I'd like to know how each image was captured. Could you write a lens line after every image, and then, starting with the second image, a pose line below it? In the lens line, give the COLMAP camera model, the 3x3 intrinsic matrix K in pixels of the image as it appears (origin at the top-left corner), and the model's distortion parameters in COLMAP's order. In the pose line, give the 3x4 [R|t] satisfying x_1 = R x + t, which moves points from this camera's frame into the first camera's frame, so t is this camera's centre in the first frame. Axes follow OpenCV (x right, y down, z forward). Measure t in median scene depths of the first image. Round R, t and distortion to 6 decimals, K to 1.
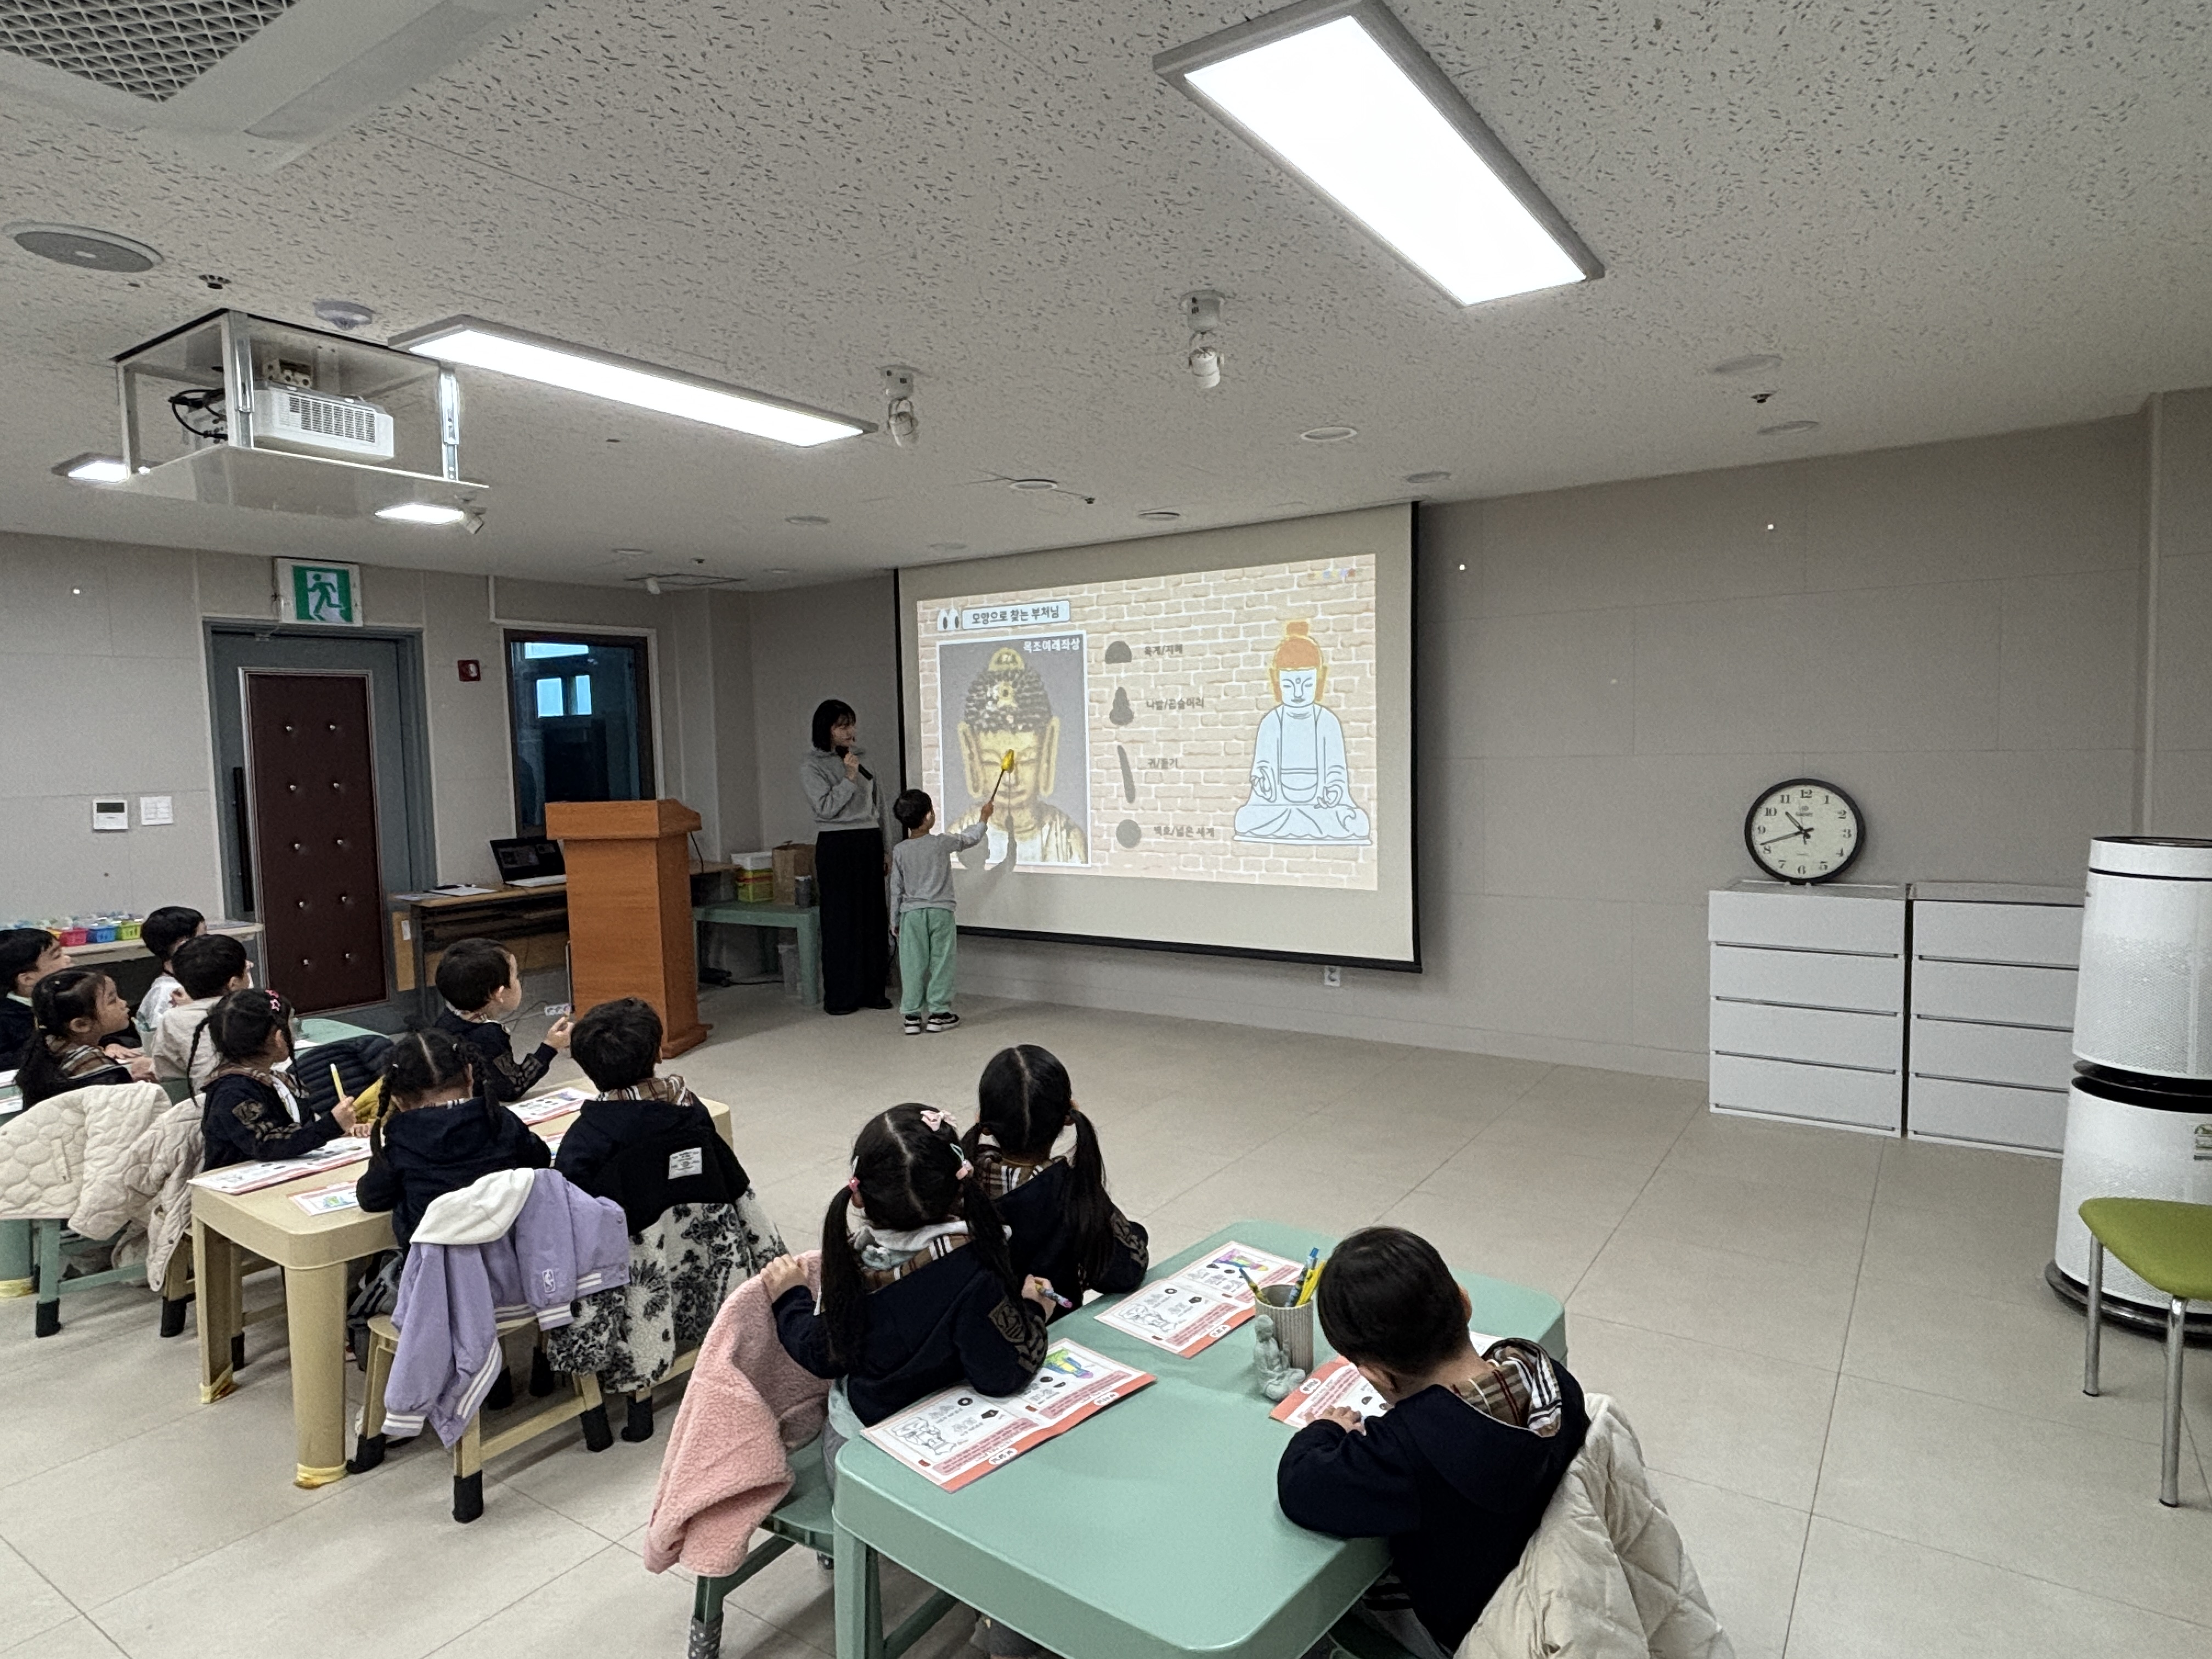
lens RADIAL K [[1189.0, 0, 1106.0], [0, 1189.0, 829.5], [0, 0, 1]] dist [-0.027856, 0.000629]
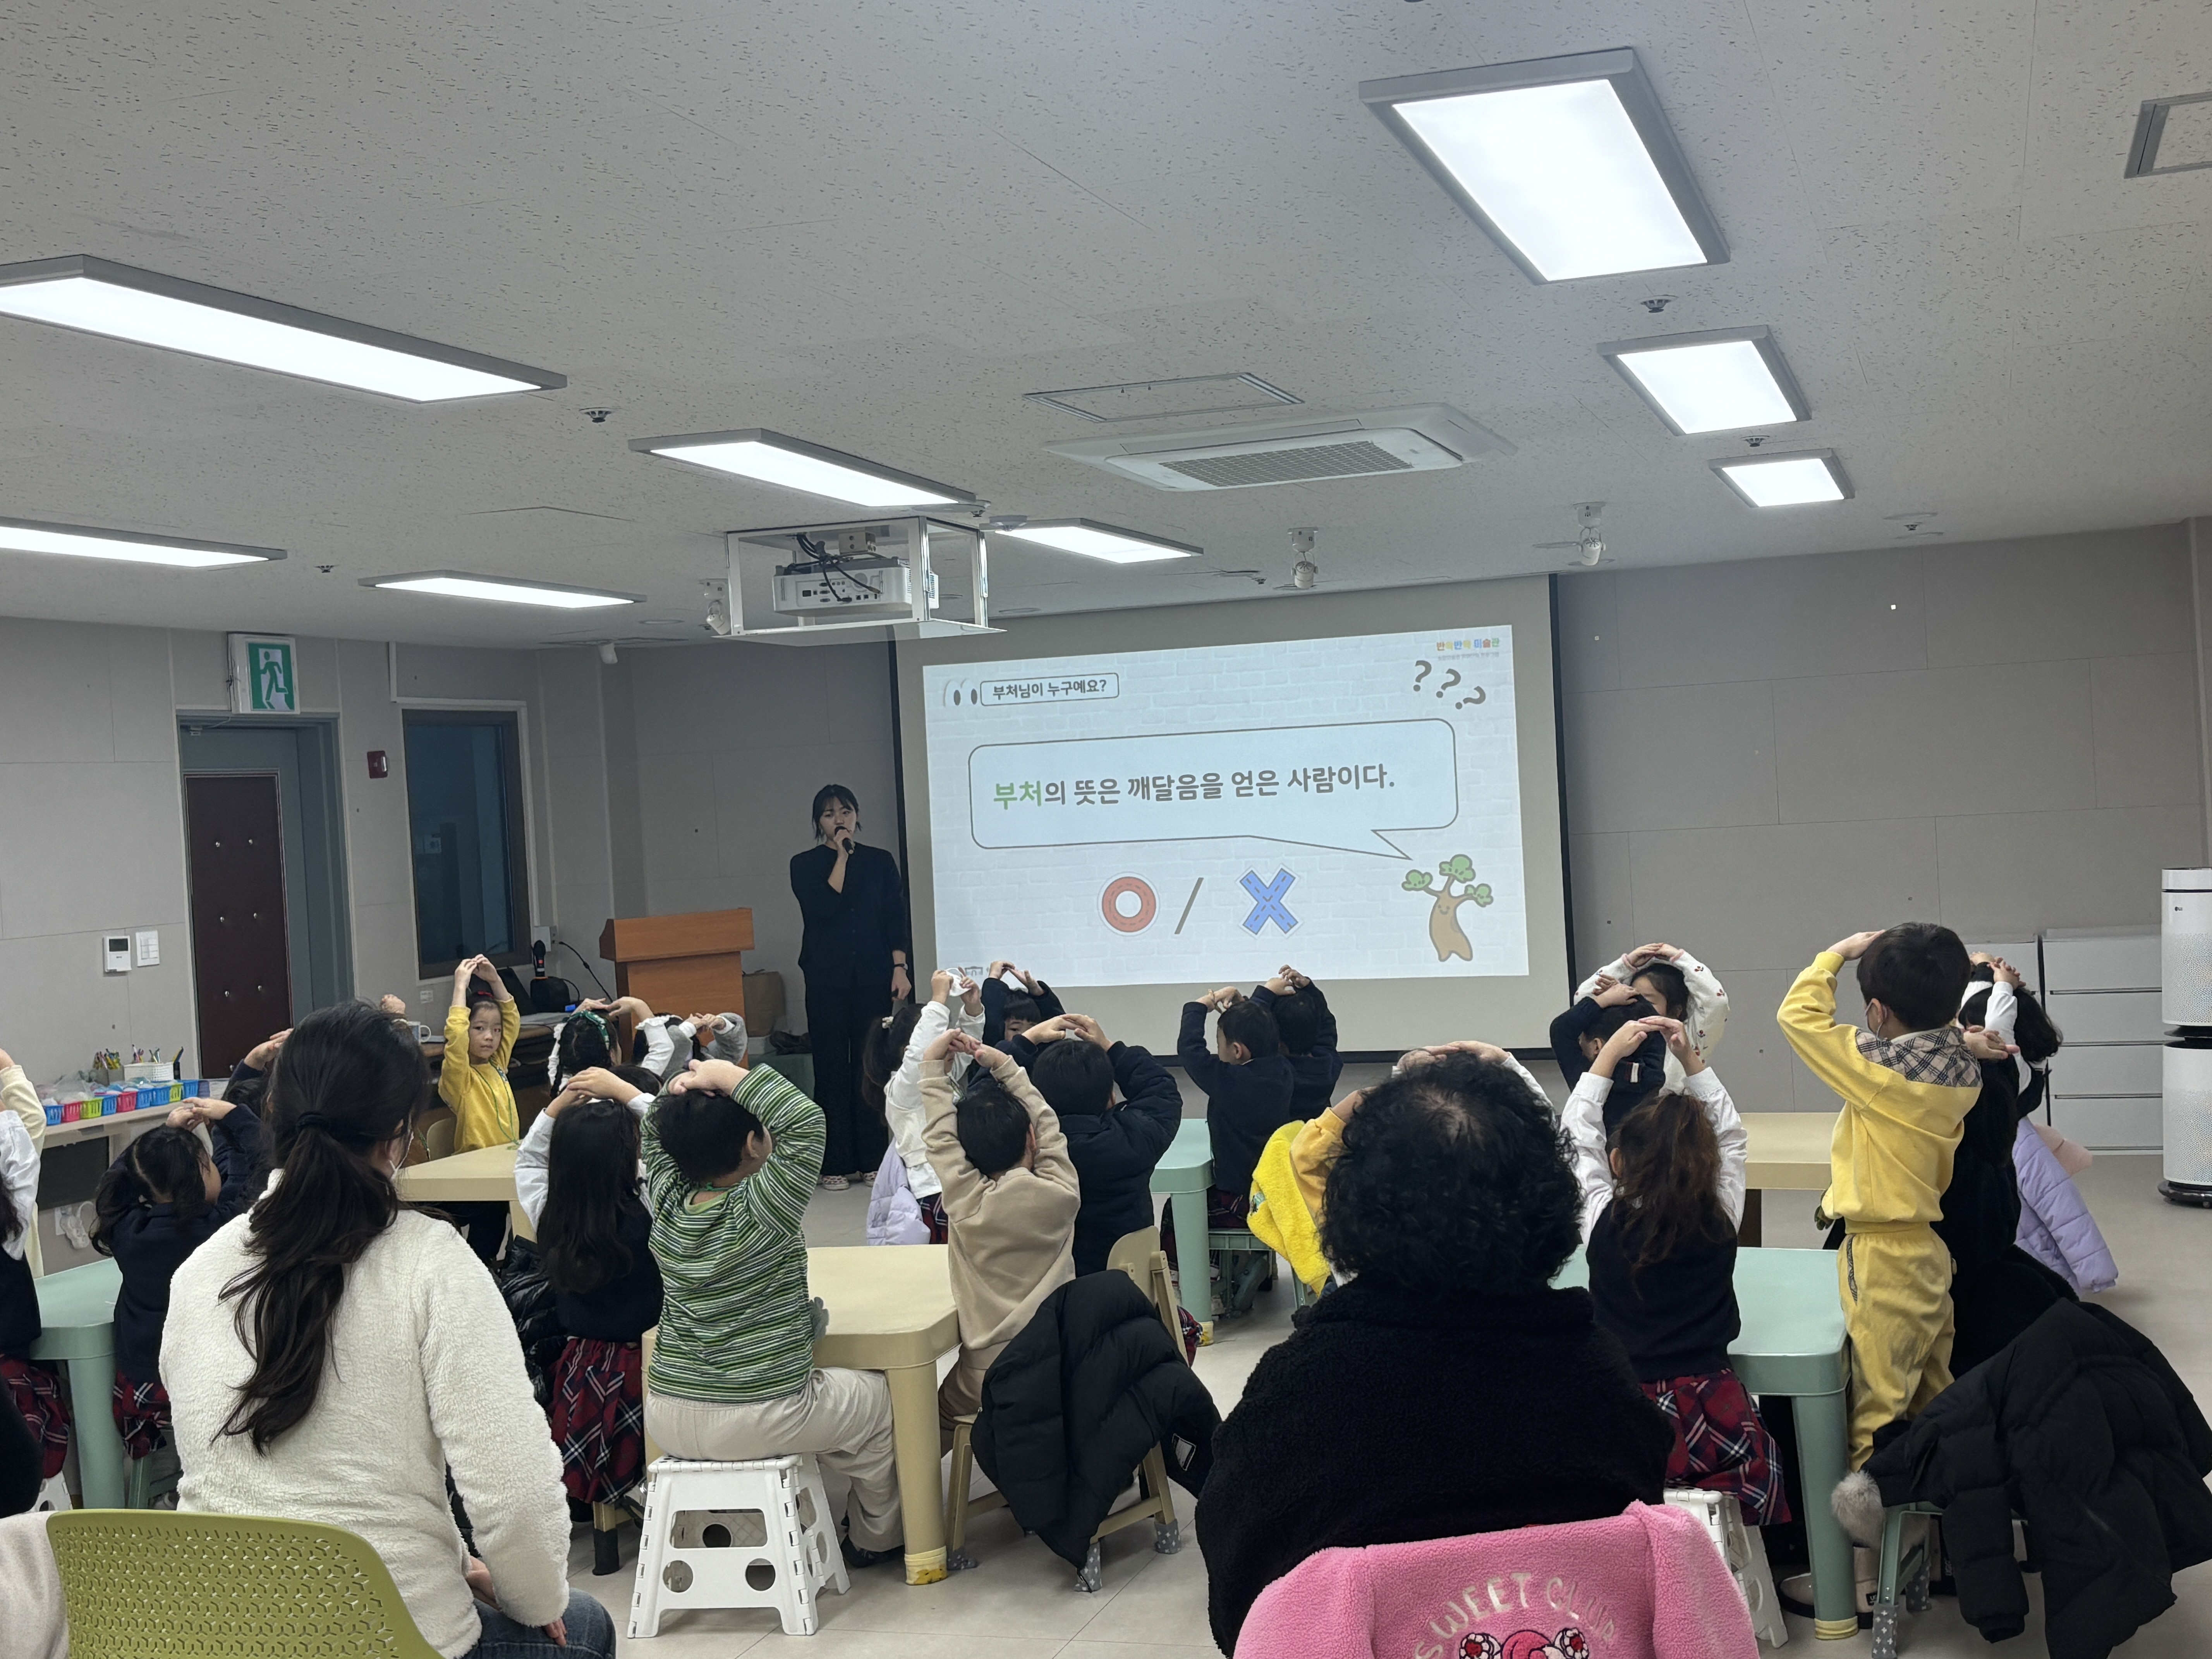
lens RADIAL K [[2214.6, 0, 1104.4], [0, 2214.6, 886.2], [0, 0, 1]] dist [-0.036850, -0.000367]
pose [[0.969964, -0.038662, 0.240156, -0.492363], [0.050780, 0.997719, -0.044475, 0.039729], [-0.237888, 0.055335, 0.969715, -0.602233]]
